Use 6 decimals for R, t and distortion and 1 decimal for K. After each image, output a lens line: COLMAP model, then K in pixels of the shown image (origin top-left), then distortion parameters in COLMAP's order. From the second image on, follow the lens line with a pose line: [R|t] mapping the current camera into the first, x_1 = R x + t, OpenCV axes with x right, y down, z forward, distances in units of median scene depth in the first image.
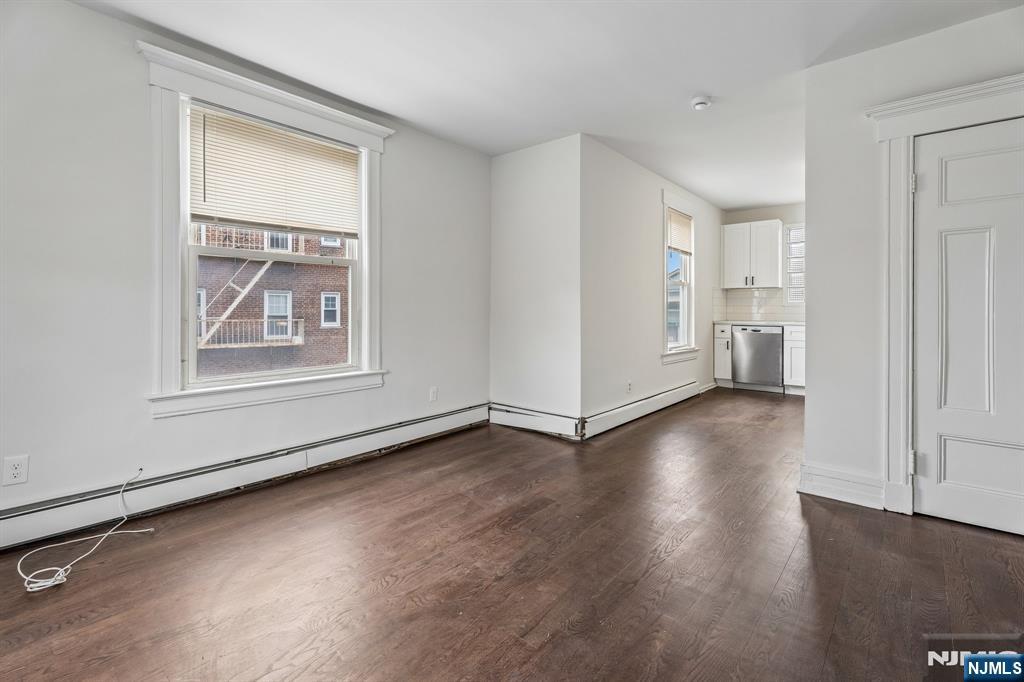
lens RADIAL K [[463.0, 0, 510.0], [0, 463.0, 313.9], [0, 0, 1]] dist [-0.002413, 0.000414]
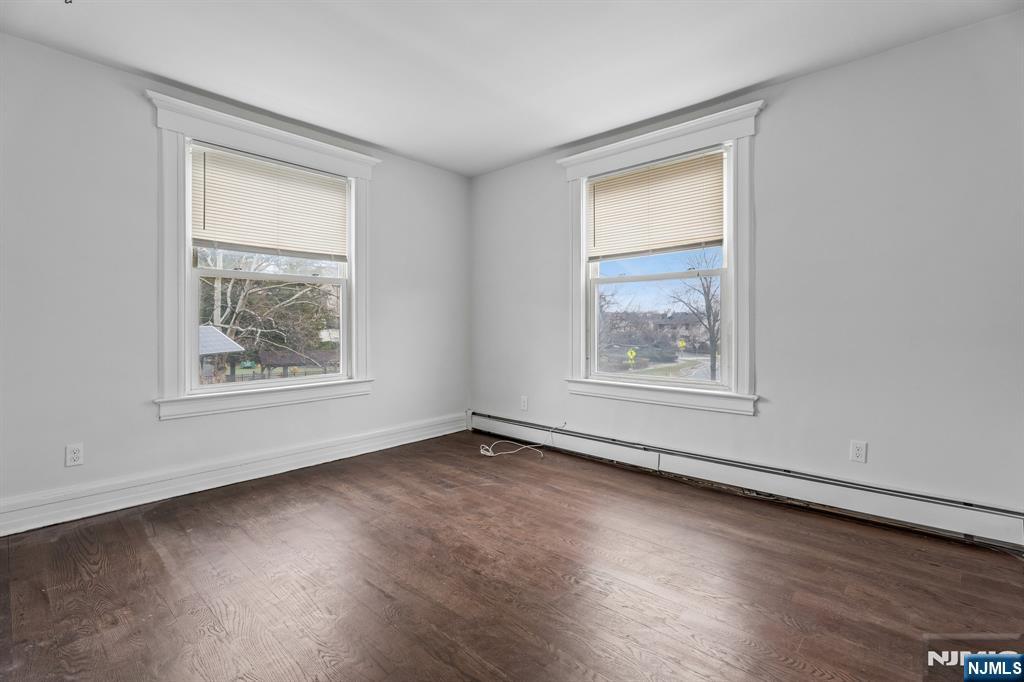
lens RADIAL K [[463.0, 0, 515.2], [0, 463.0, 322.7], [0, 0, 1]] dist [-0.002413, 0.000414]
pose [[-0.020025, -0.006218, -0.999780, 0.768591], [-0.007891, 0.999950, -0.006061, -0.000835], [0.999768, 0.007768, -0.020073, 0.807787]]
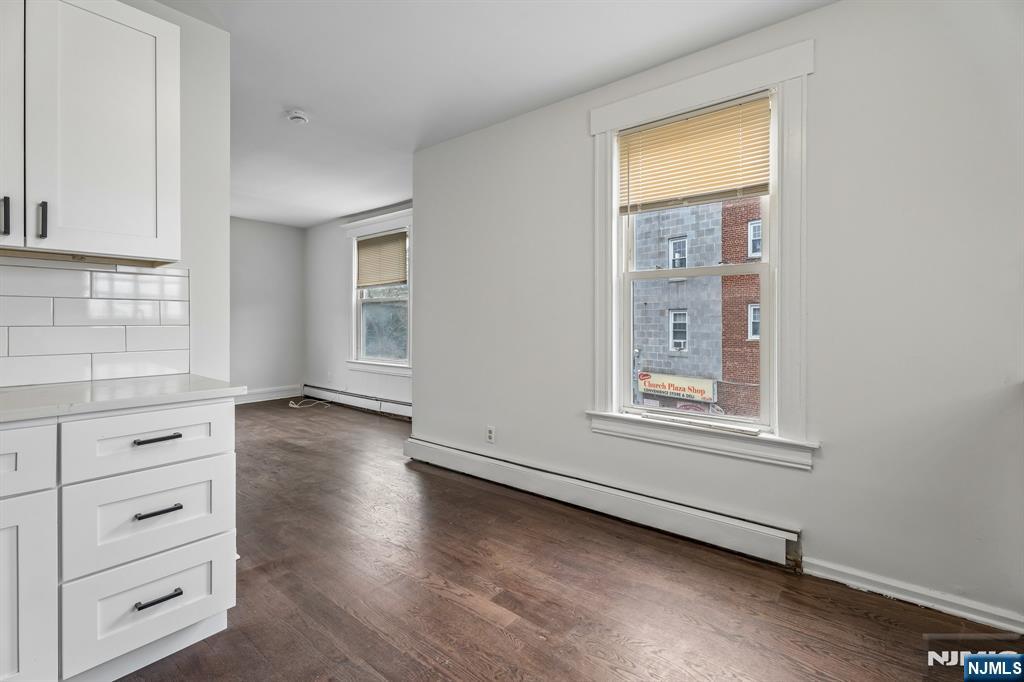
lens RADIAL K [[463.0, 0, 527.5], [0, 463.0, 324.9], [0, 0, 1]] dist [-0.002413, 0.000414]
pose [[0.042287, 0.002347, -0.999103, 1.737876], [-0.012308, 0.999923, 0.001828, -0.033190], [0.999030, 0.012220, 0.042313, 1.791906]]
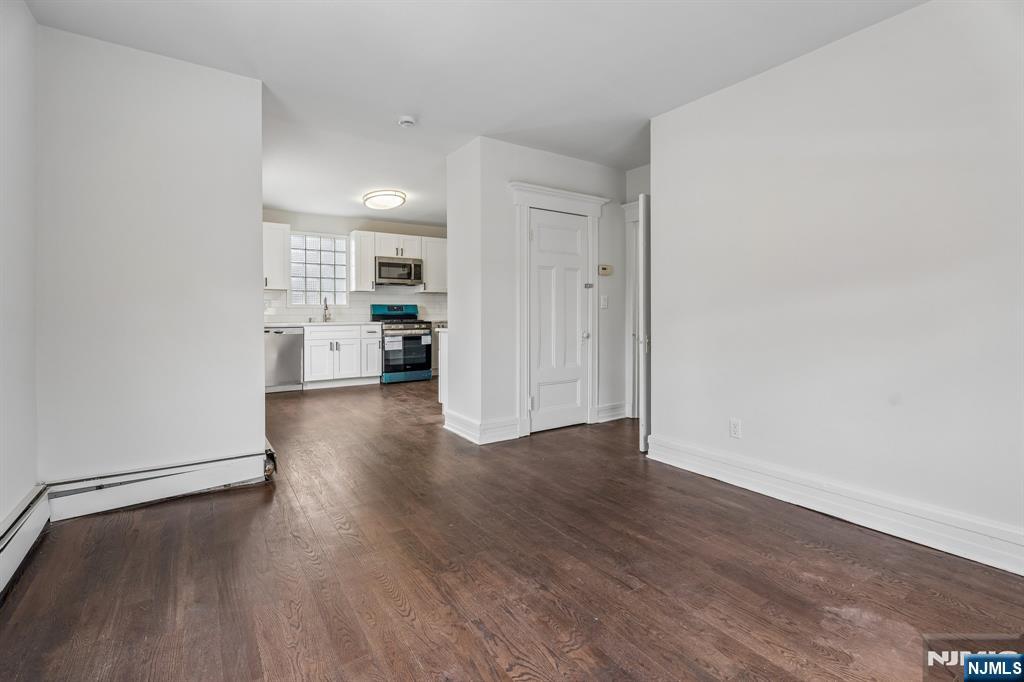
lens RADIAL K [[463.0, 0, 514.4], [0, 463.0, 313.2], [0, 0, 1]] dist [-0.002413, 0.000414]
pose [[0.264684, -0.003299, 0.964329, -0.711003], [0.009037, 0.999959, 0.000940, -0.003234], [-0.964293, 0.008466, 0.264703, 0.583561]]
